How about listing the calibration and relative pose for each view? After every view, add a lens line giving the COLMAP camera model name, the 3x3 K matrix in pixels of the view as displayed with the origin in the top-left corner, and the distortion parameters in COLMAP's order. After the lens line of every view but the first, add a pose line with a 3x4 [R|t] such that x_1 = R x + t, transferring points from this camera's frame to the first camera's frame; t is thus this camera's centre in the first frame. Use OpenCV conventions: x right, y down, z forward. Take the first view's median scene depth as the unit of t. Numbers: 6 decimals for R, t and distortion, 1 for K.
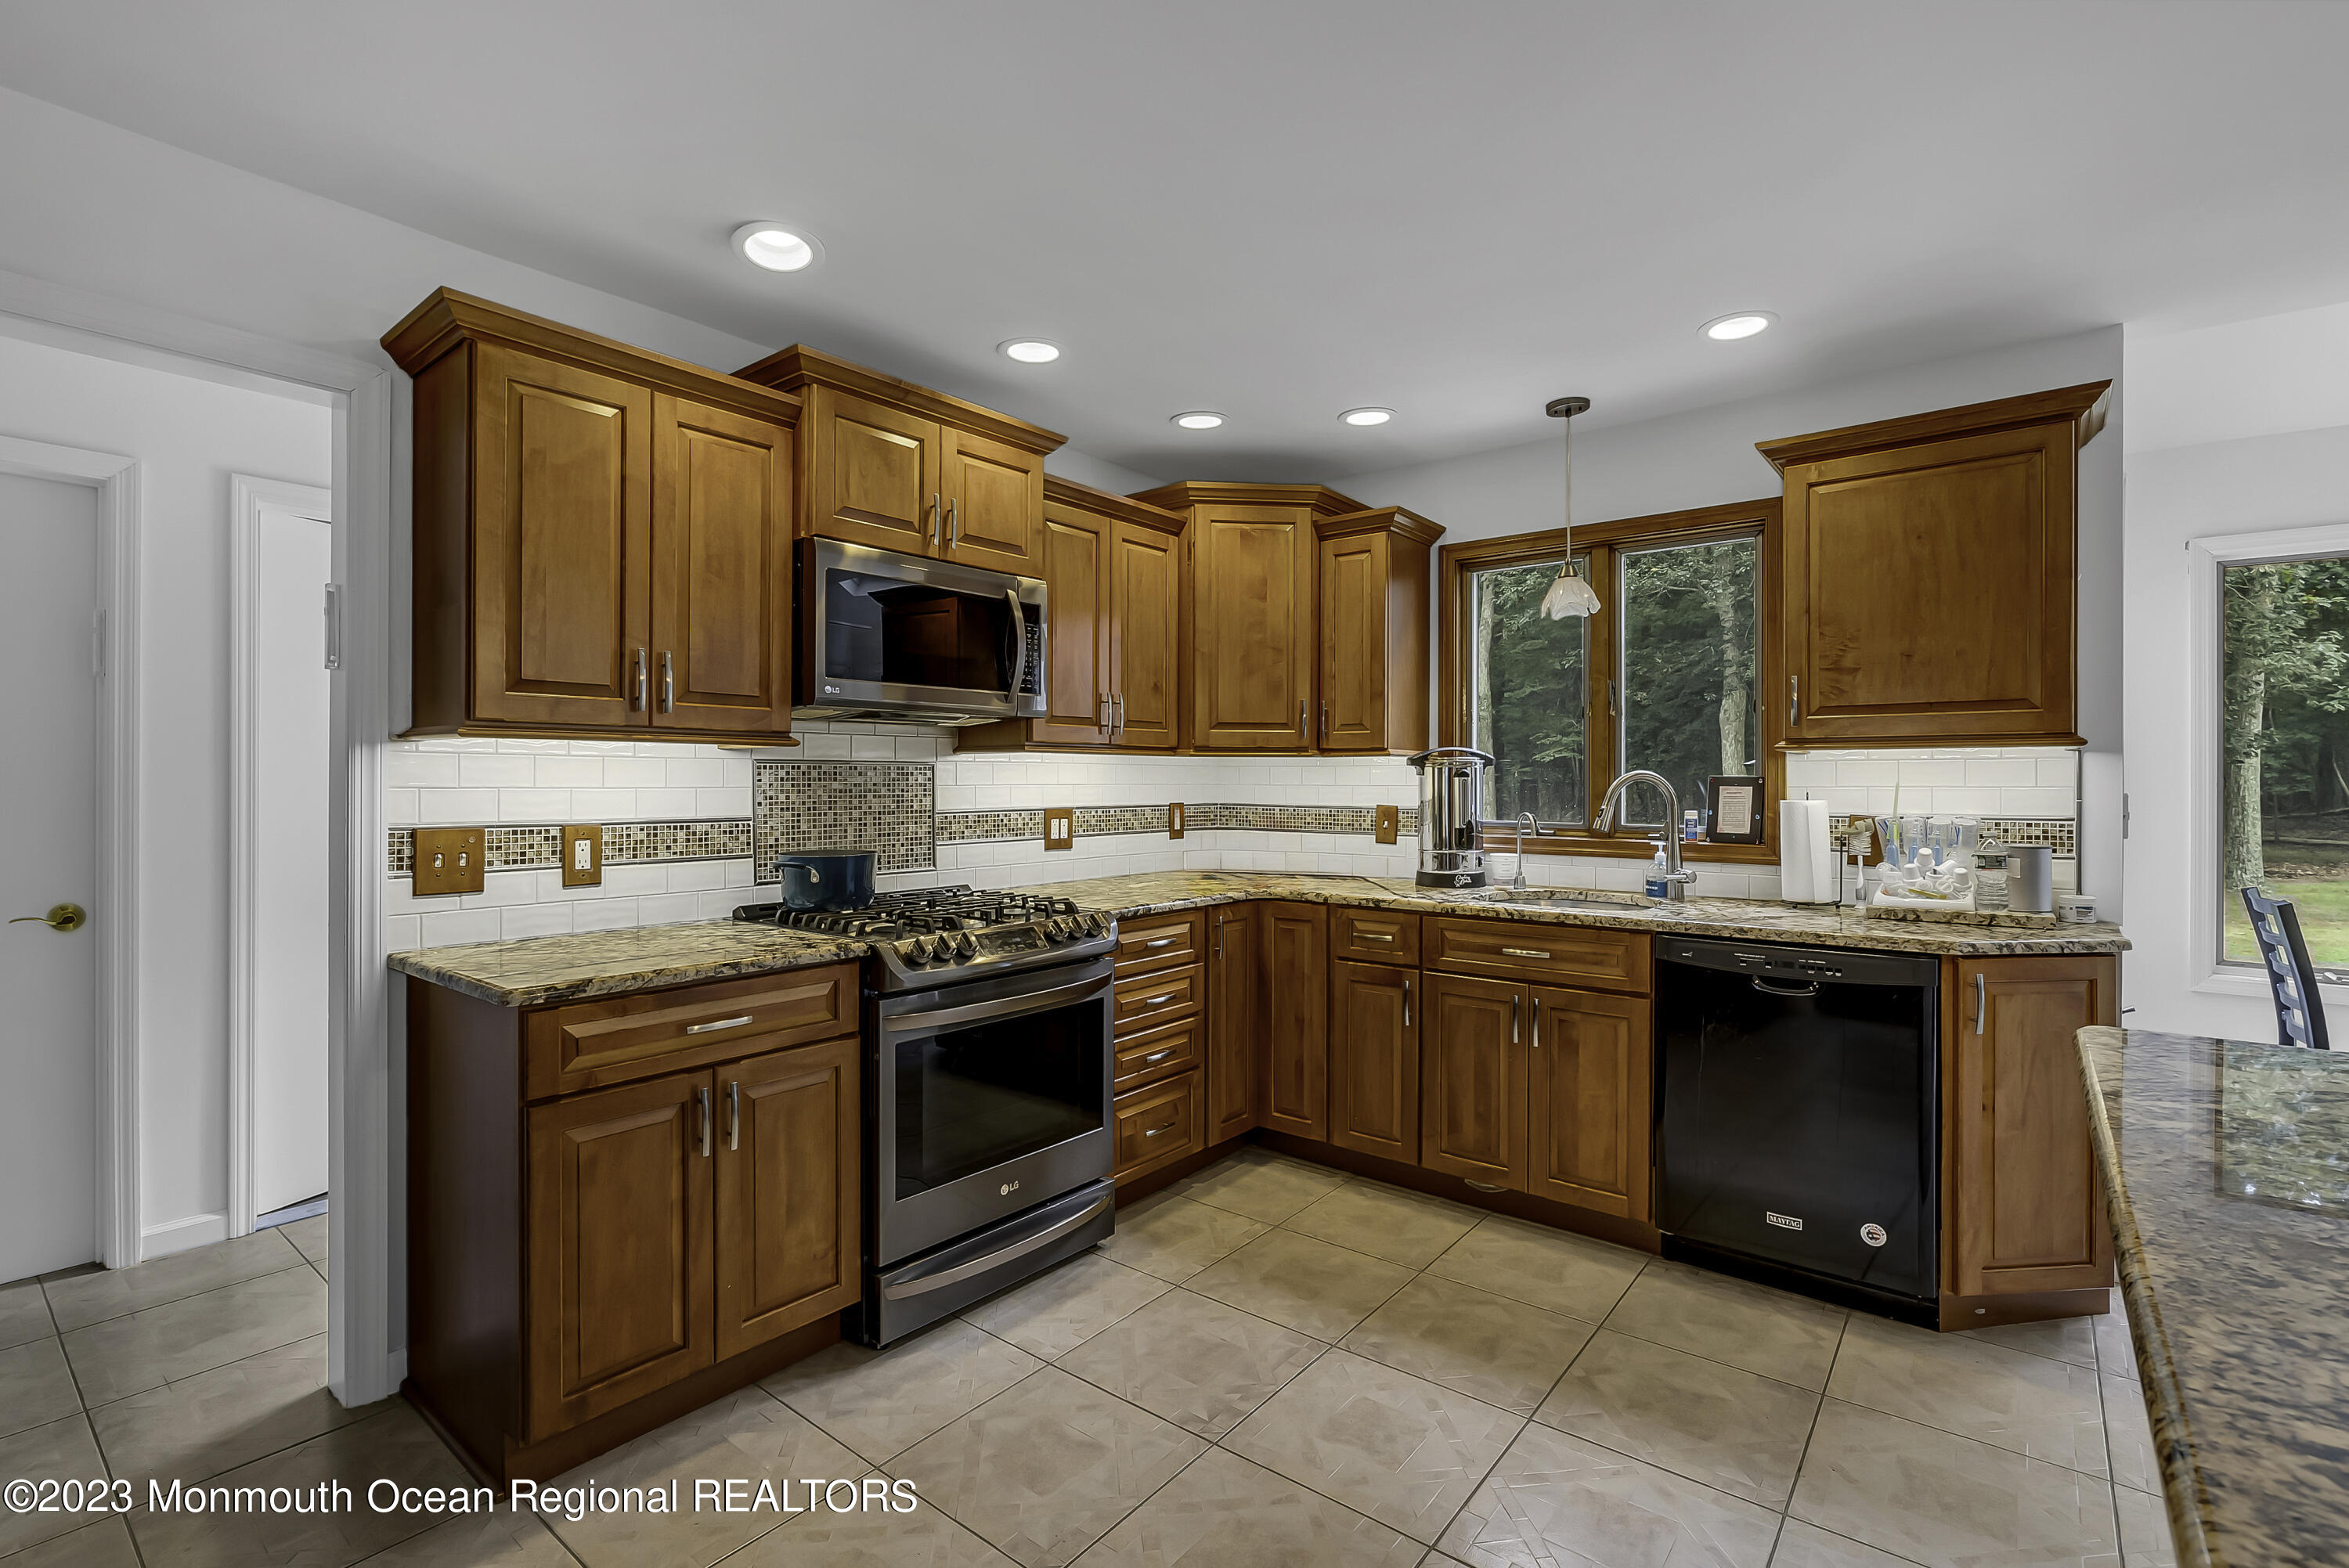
lens RADIAL K [[1058.0, 0, 1174.5], [0, 1058.0, 784.0], [0, 0, 1]] dist [0.000144, -0.000108]
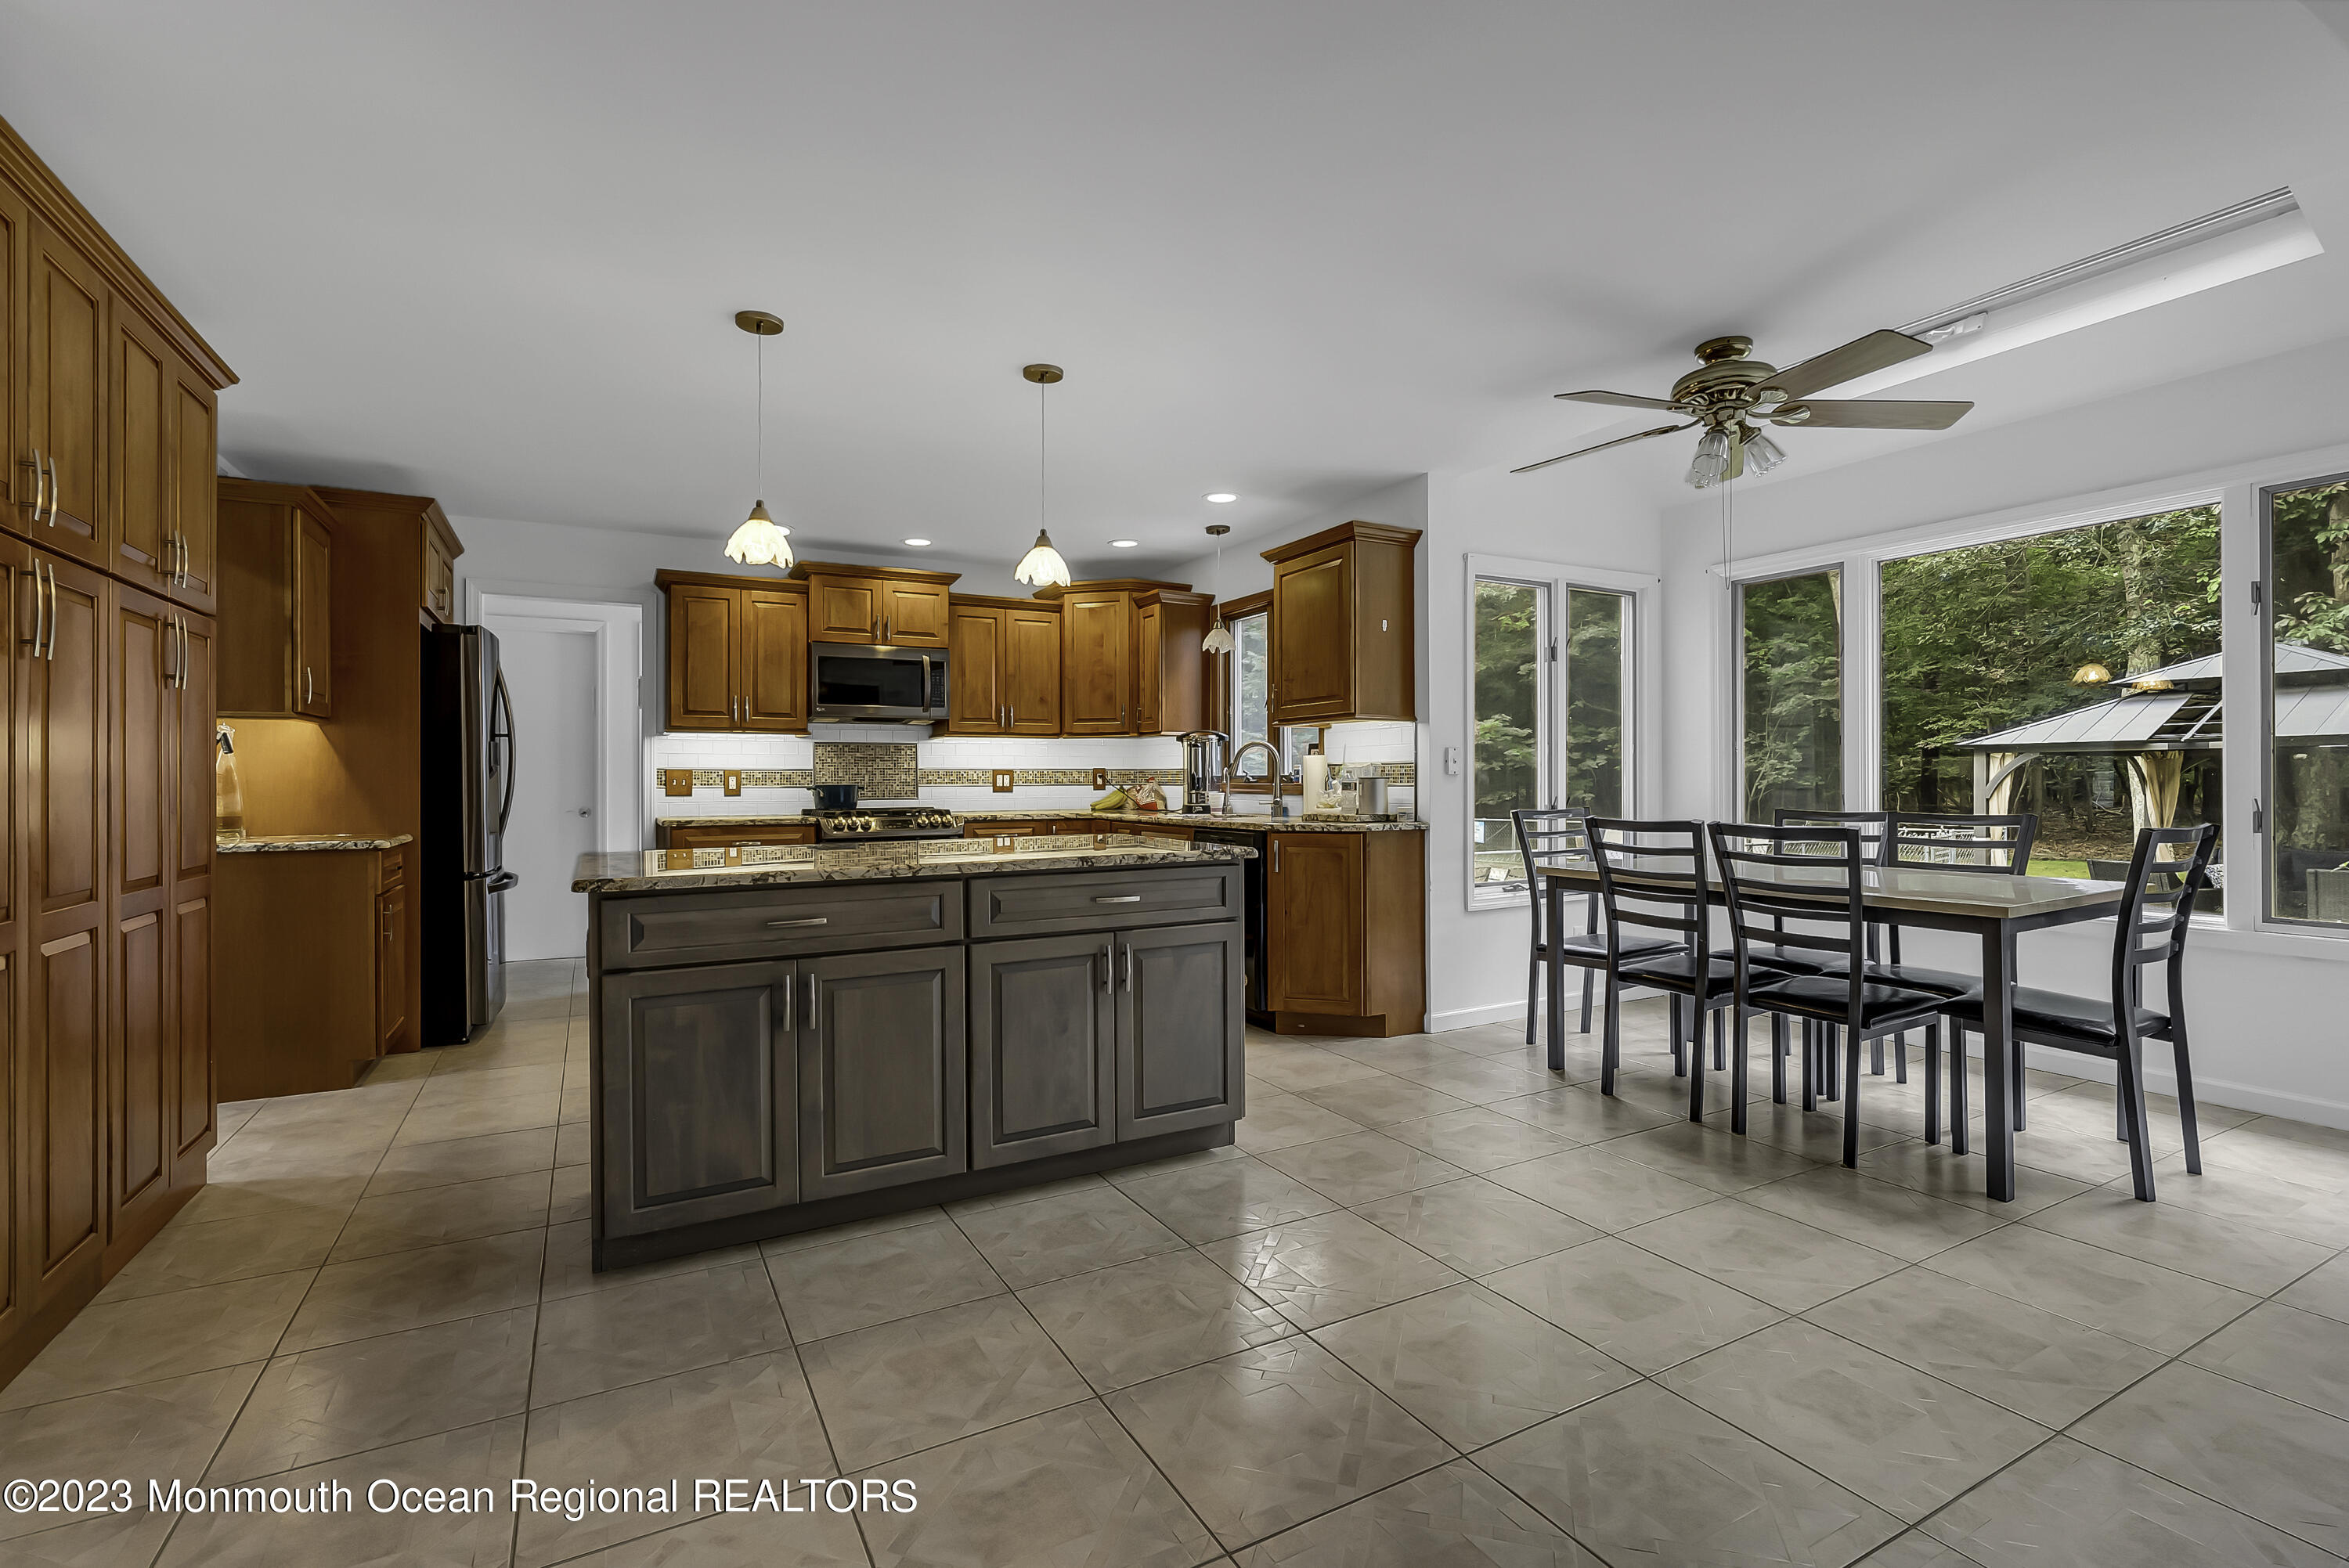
lens RADIAL K [[1058.0, 0, 1174.5], [0, 1058.0, 784.0], [0, 0, 1]] dist [0.000144, -0.000108]
pose [[0.921034, -0.002863, -0.389473, 1.073248], [0.002970, 0.999996, -0.000326, 0.062056], [0.389472, -0.000857, 0.921038, -0.669683]]
